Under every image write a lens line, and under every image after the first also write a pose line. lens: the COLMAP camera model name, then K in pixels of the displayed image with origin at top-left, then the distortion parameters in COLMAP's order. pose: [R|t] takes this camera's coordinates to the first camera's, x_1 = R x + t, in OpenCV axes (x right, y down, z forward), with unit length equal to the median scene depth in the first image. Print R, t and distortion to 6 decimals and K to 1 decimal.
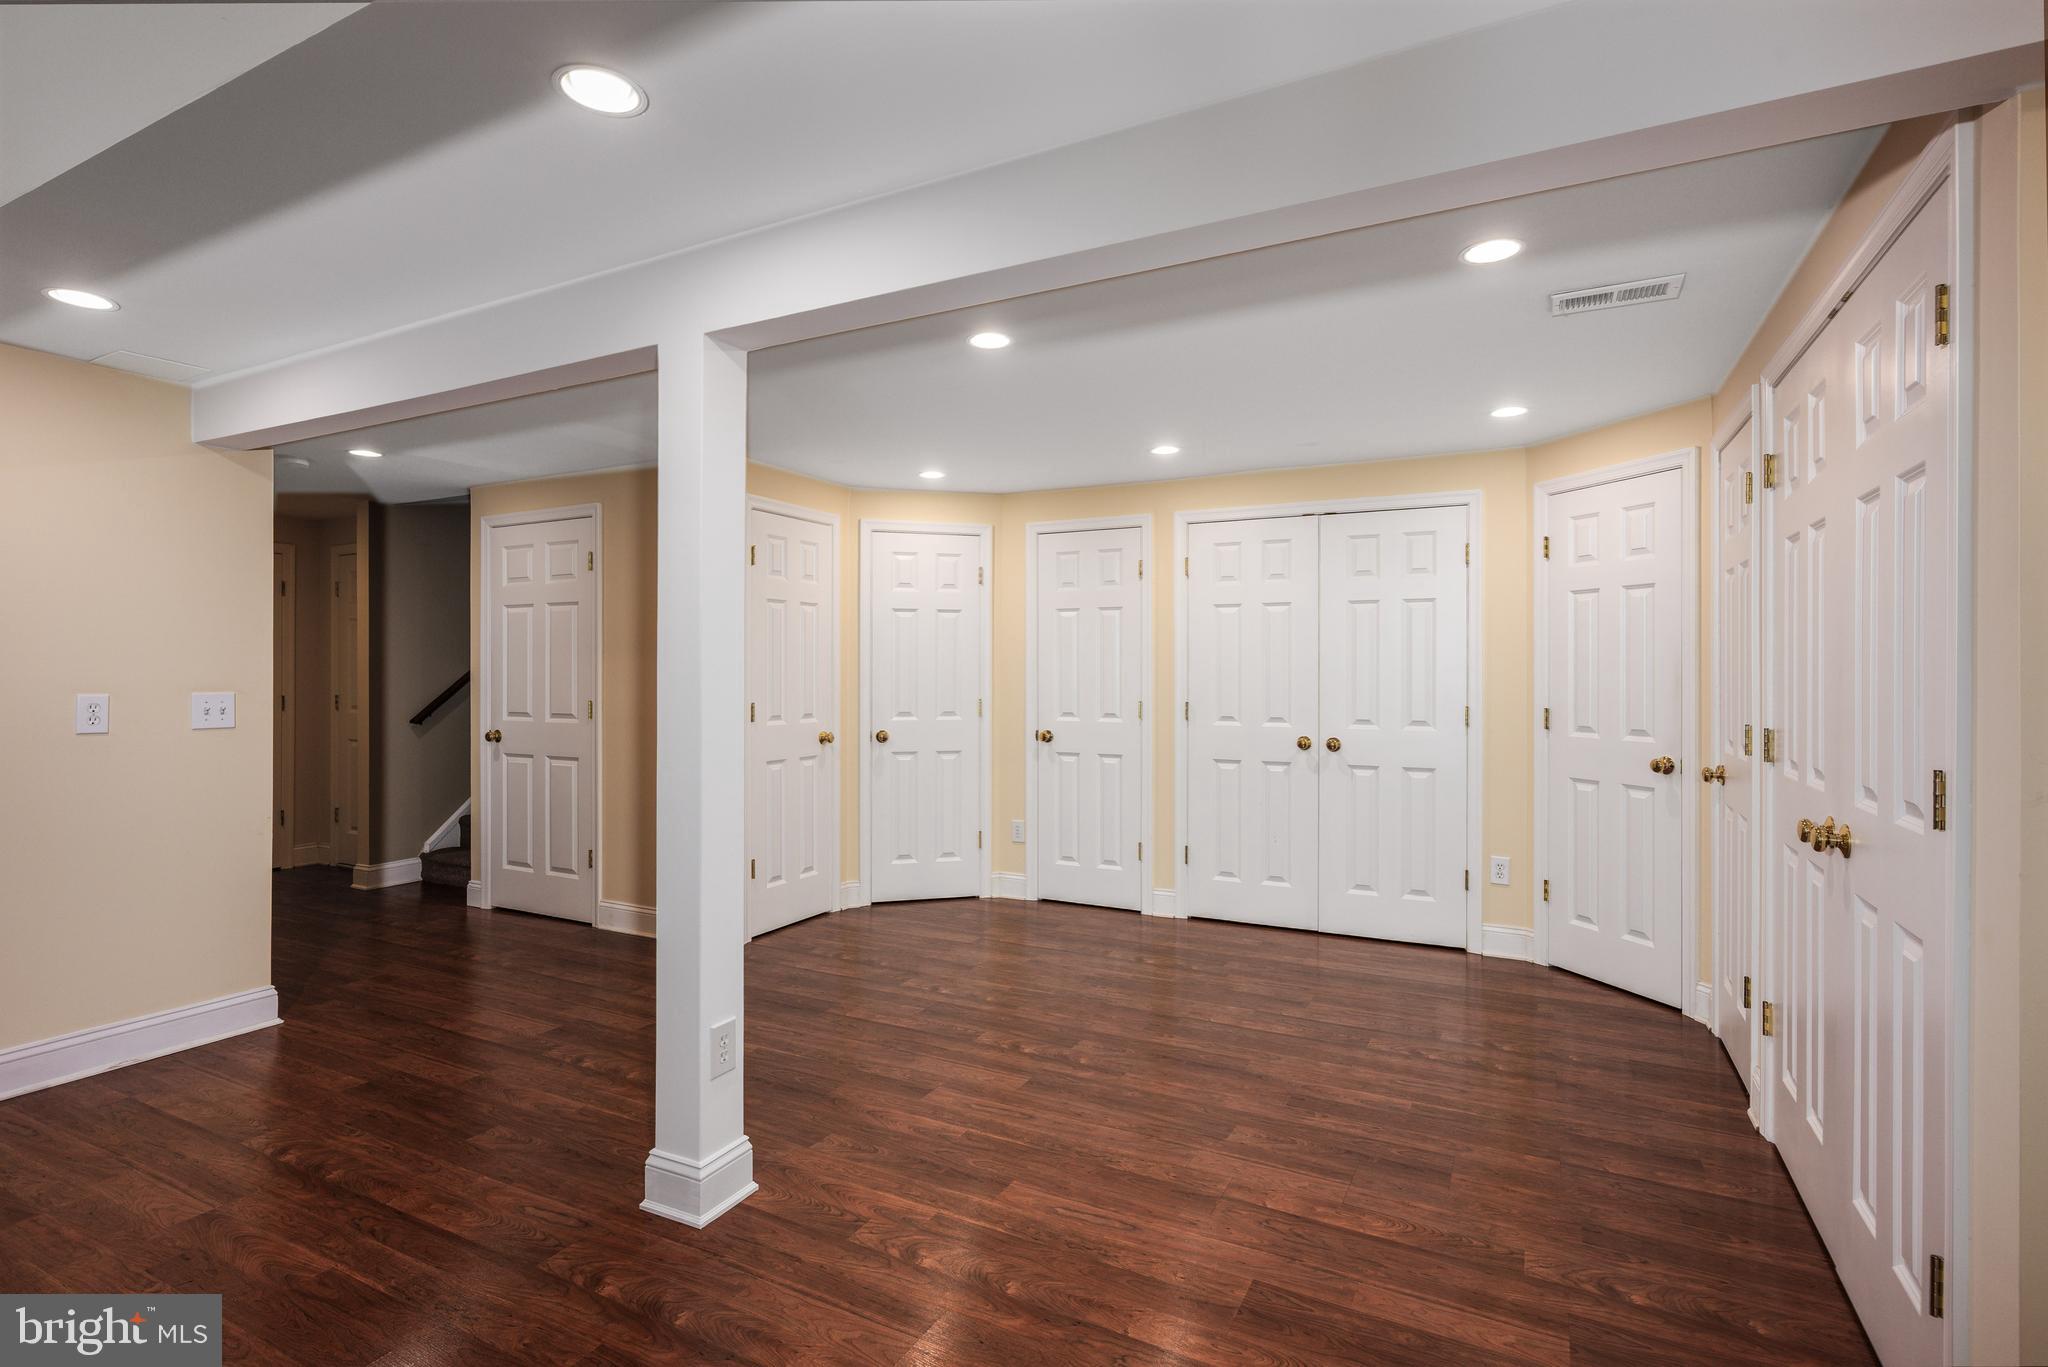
lens RADIAL K [[981.8, 0, 1023.2], [0, 981.8, 676.9], [0, 0, 1]] dist [-0.001253, 0.001105]
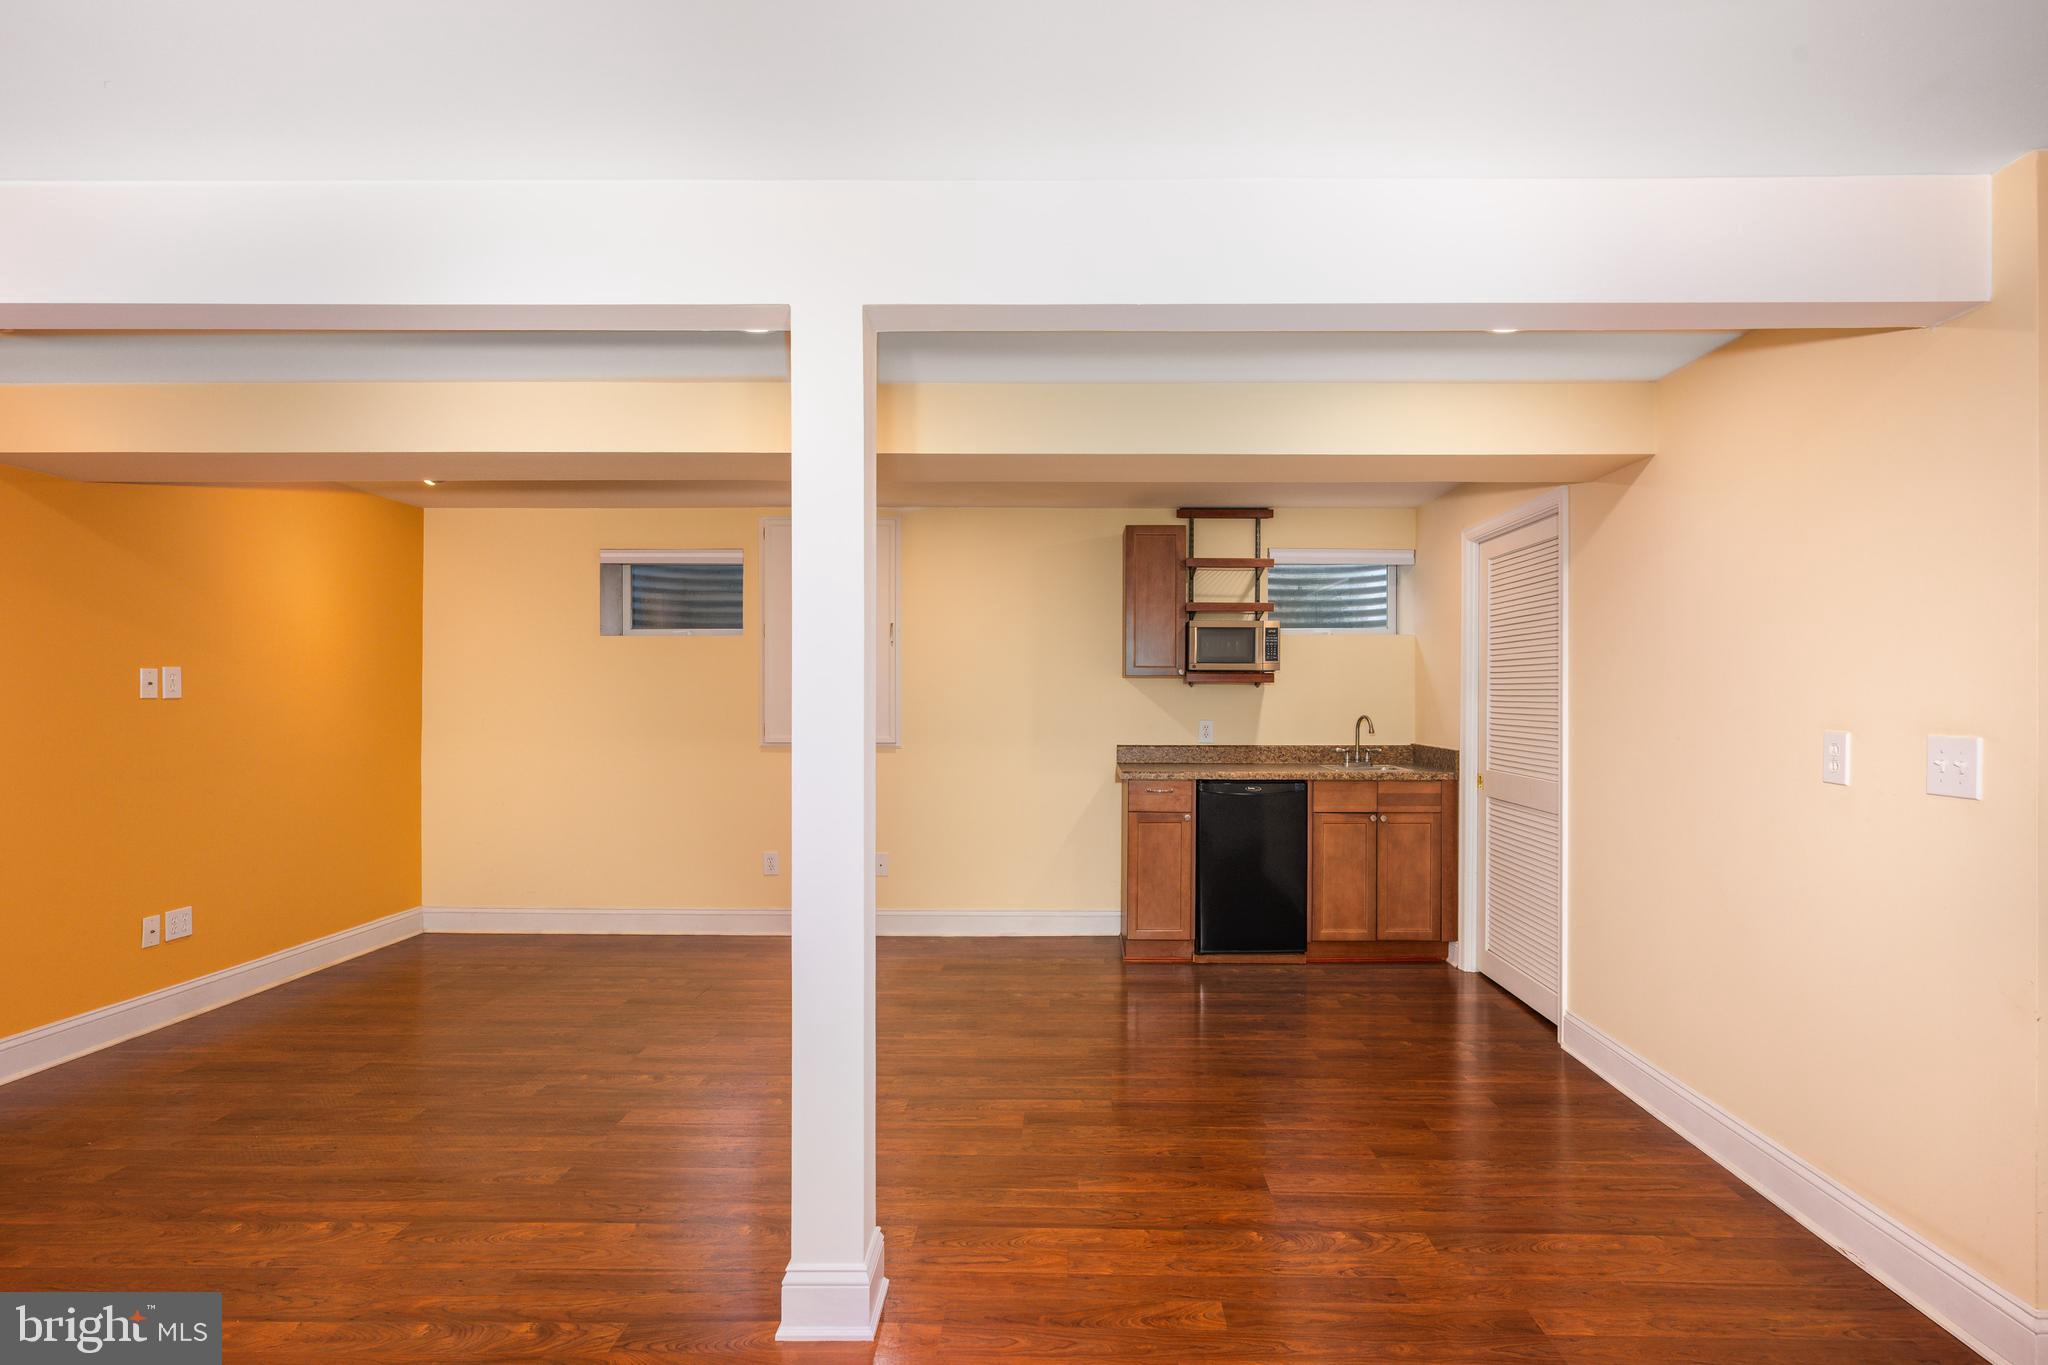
lens RADIAL K [[981.8, 0, 1030.5], [0, 981.8, 687.7], [0, 0, 1]] dist [-0.001253, 0.001105]
pose [[-0.899504, -0.003759, -0.436897, -0.106090], [-0.005827, 0.999977, 0.003393, -0.014390], [0.436874, 0.005598, -0.899505, 1.802004]]
